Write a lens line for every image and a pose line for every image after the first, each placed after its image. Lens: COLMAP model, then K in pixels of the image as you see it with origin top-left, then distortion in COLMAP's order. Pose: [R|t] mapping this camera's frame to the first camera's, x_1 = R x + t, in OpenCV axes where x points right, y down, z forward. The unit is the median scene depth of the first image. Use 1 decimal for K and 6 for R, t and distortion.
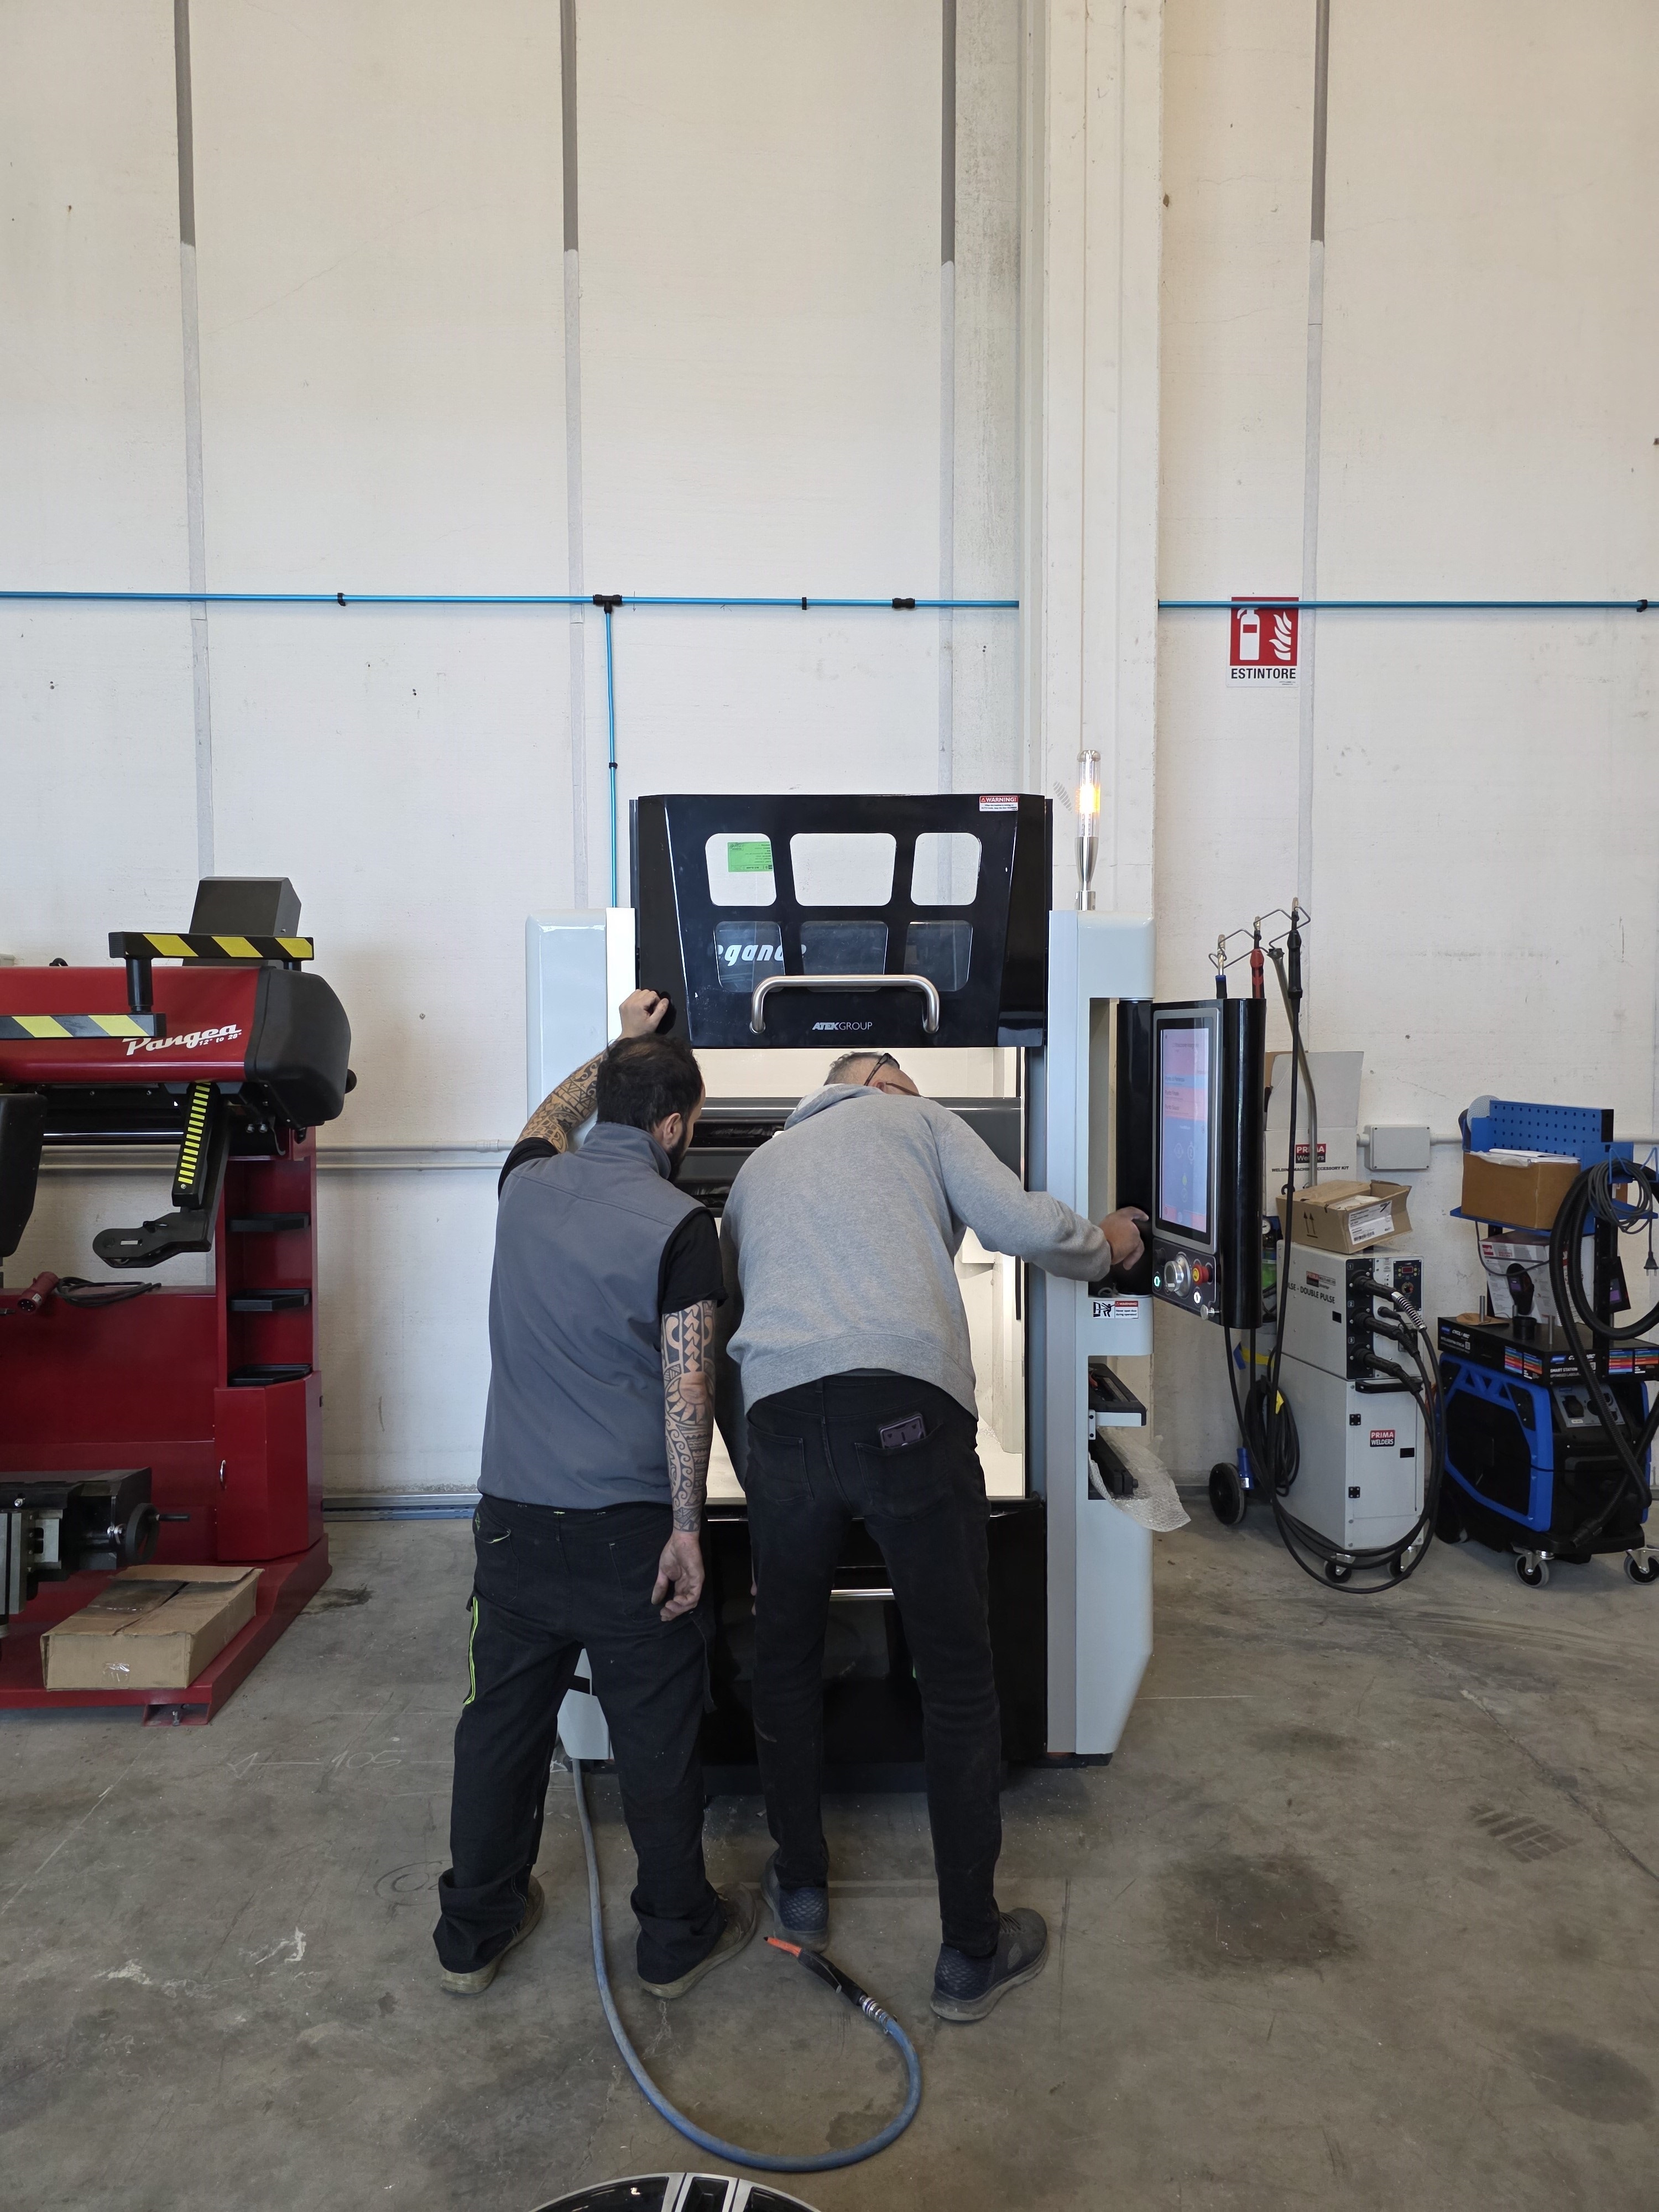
lens RADIAL K [[1497.9, 0, 823.6], [0, 1497.9, 1120.5], [0, 0, 1]] dist [0.058024, -0.050426]
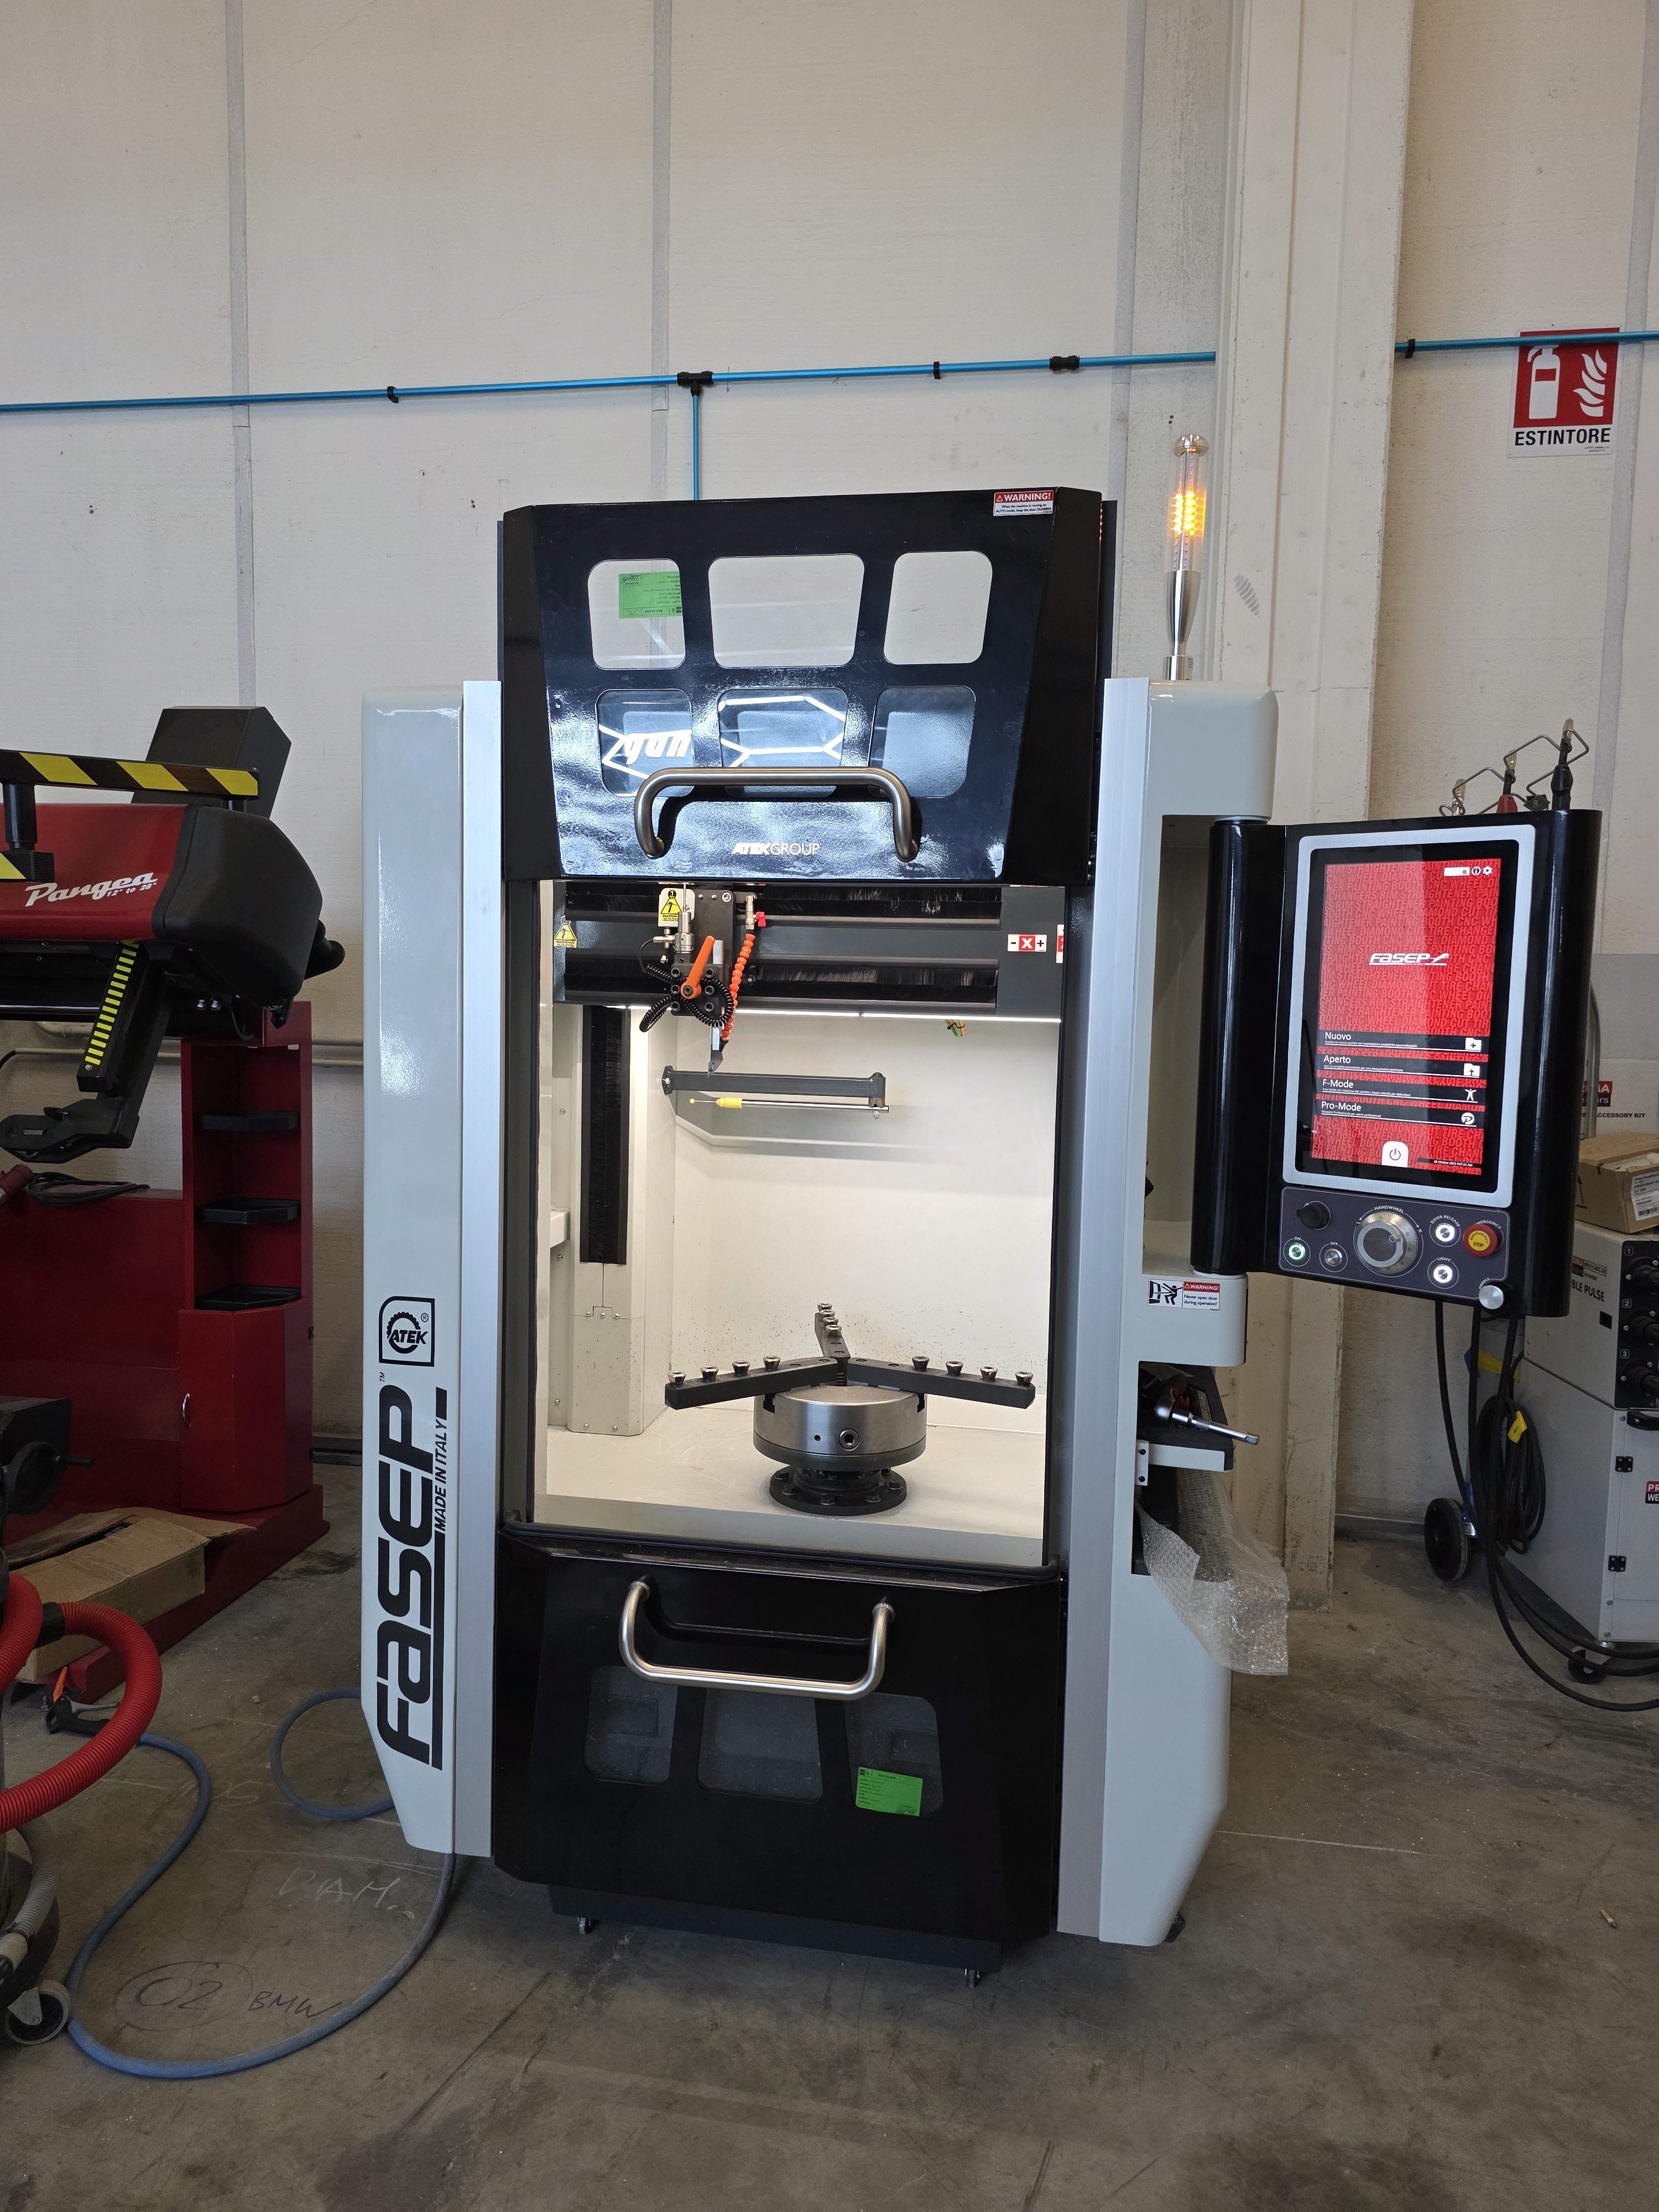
lens RADIAL K [[1497.9, 0, 823.6], [0, 1497.9, 1120.5], [0, 0, 1]] dist [0.058024, -0.050426]
pose [[0.979590, 0.044397, -0.196043, 0.121109], [-0.037126, 0.998485, 0.040615, 0.021576], [0.197549, -0.032508, 0.979754, 0.238551]]
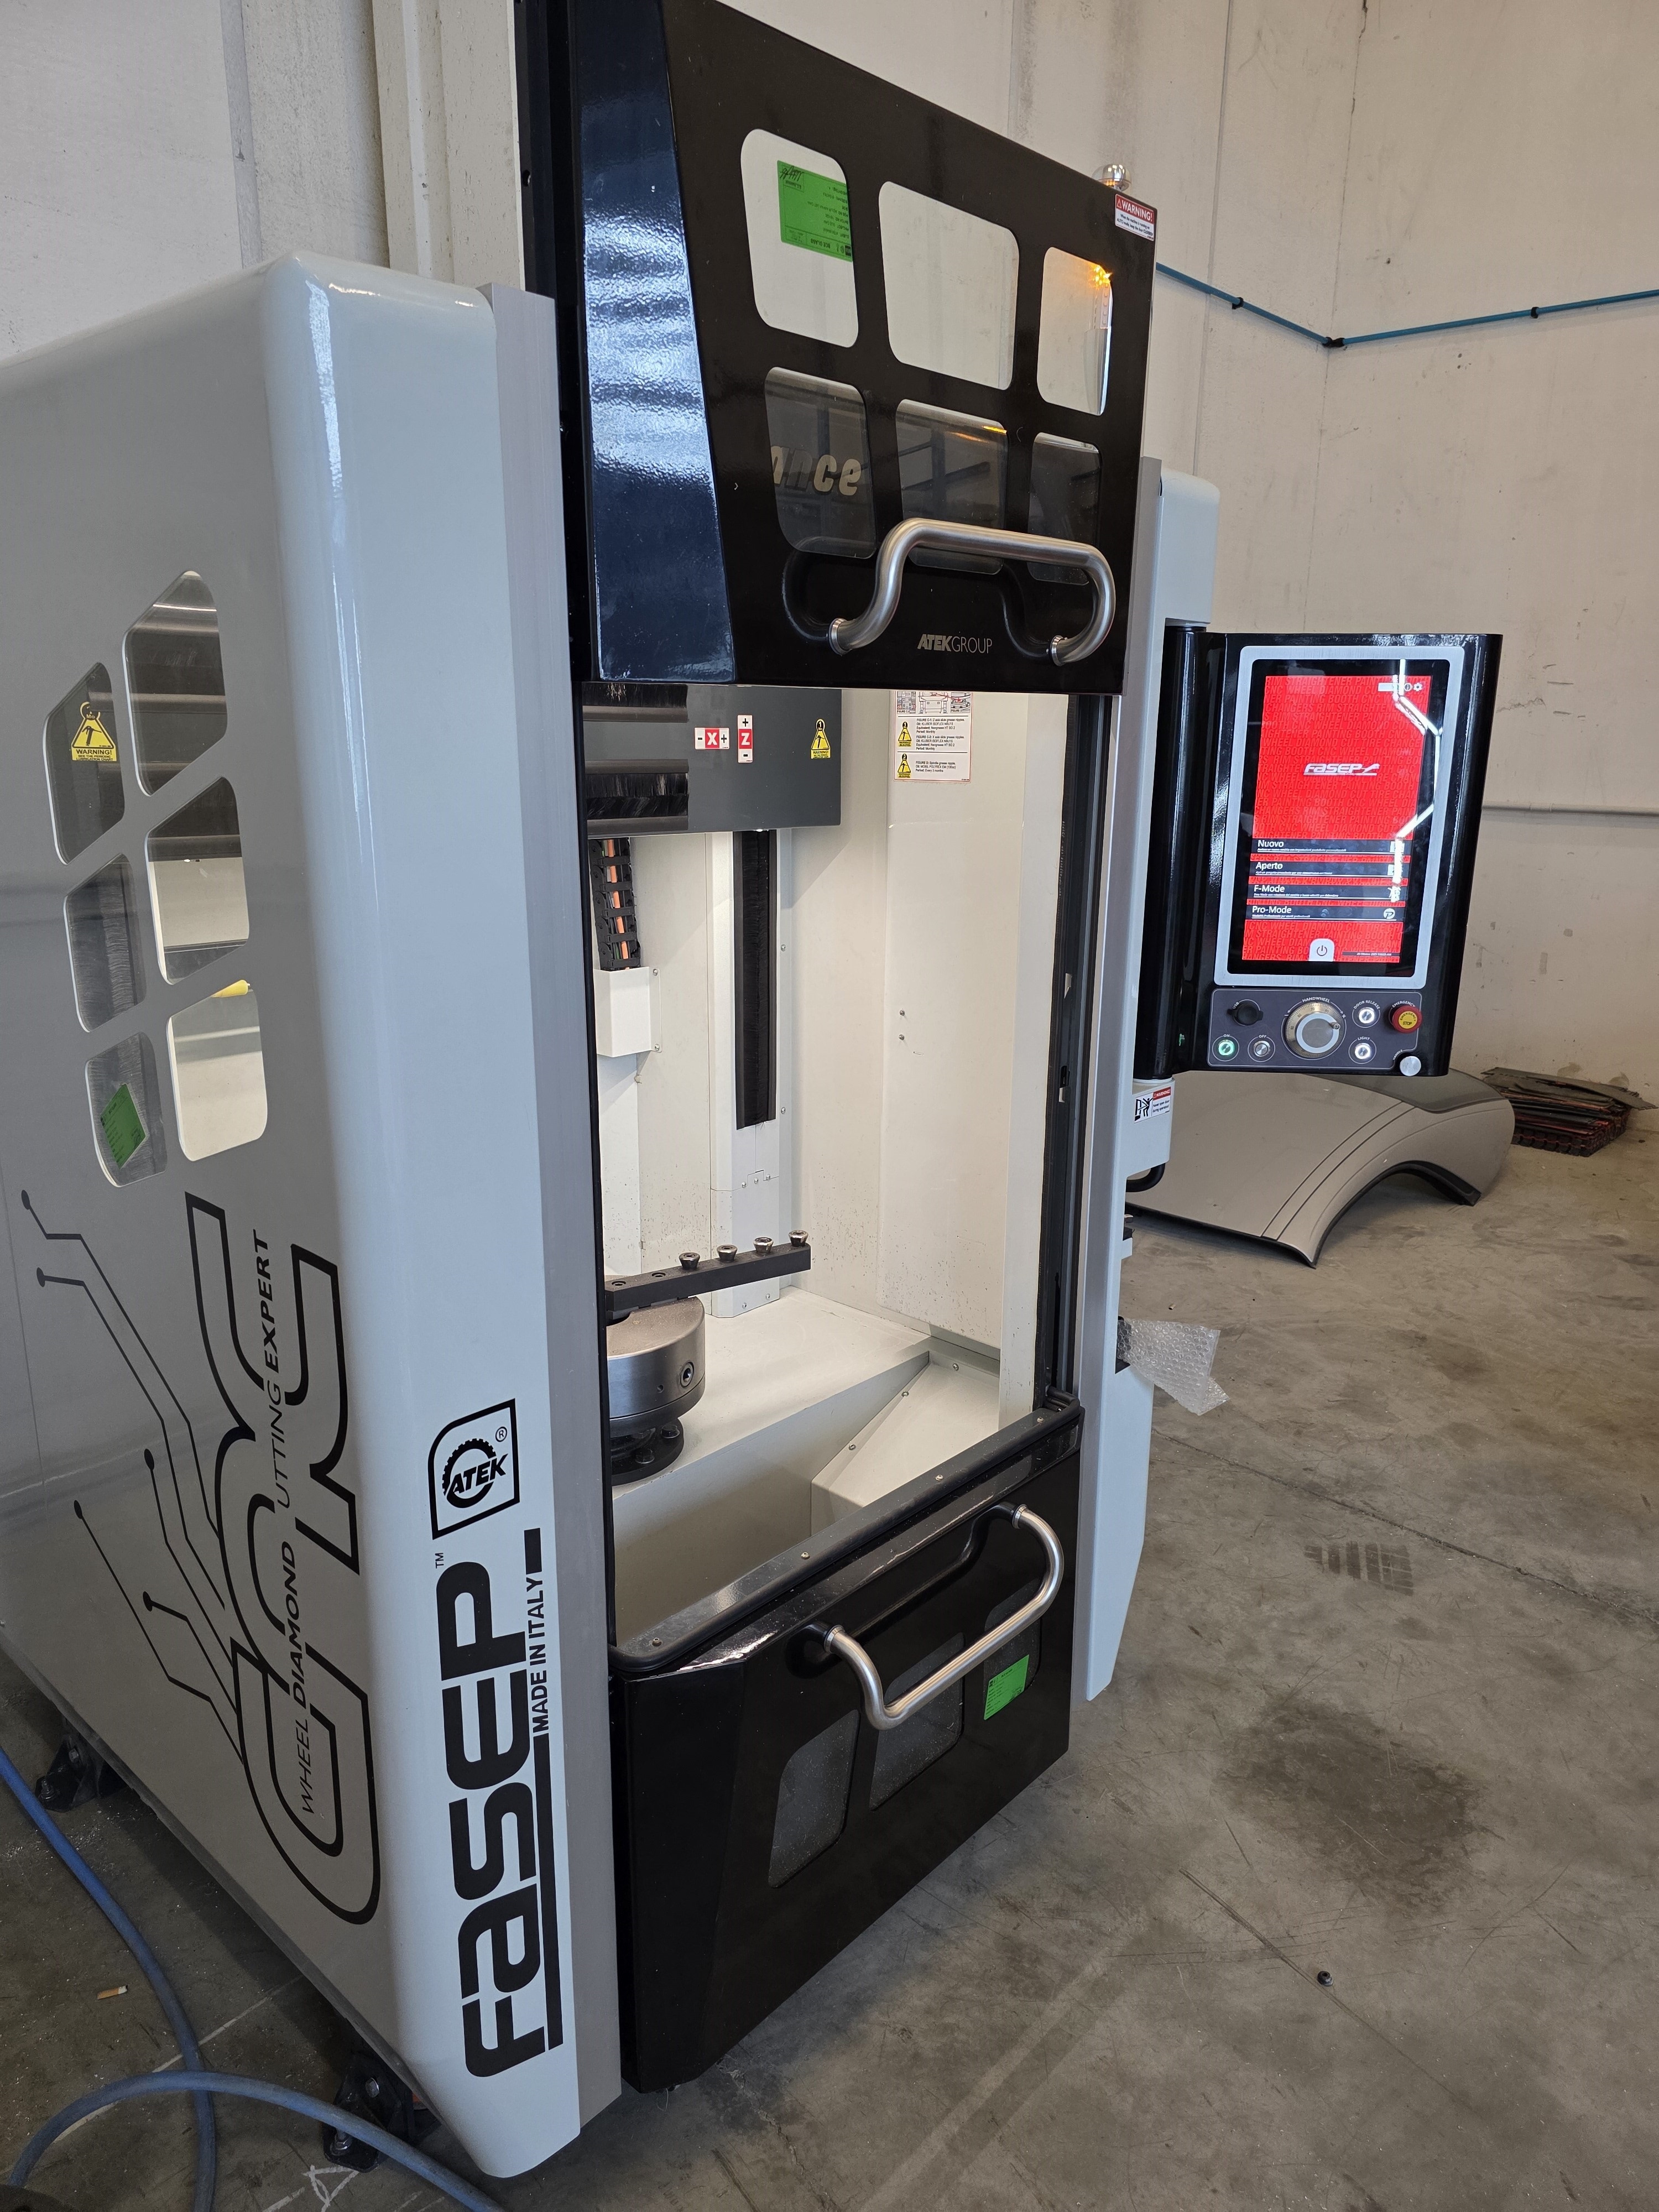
lens RADIAL K [[1481.9, 0, 904.3], [0, 1481.9, 1146.6], [0, 0, 1]] dist [0.064839, -0.051461]
pose [[0.675528, -0.188475, 0.712839, -0.269585], [0.020758, 0.971256, 0.237128, -0.013985], [-0.737042, -0.145390, 0.660024, 0.464295]]
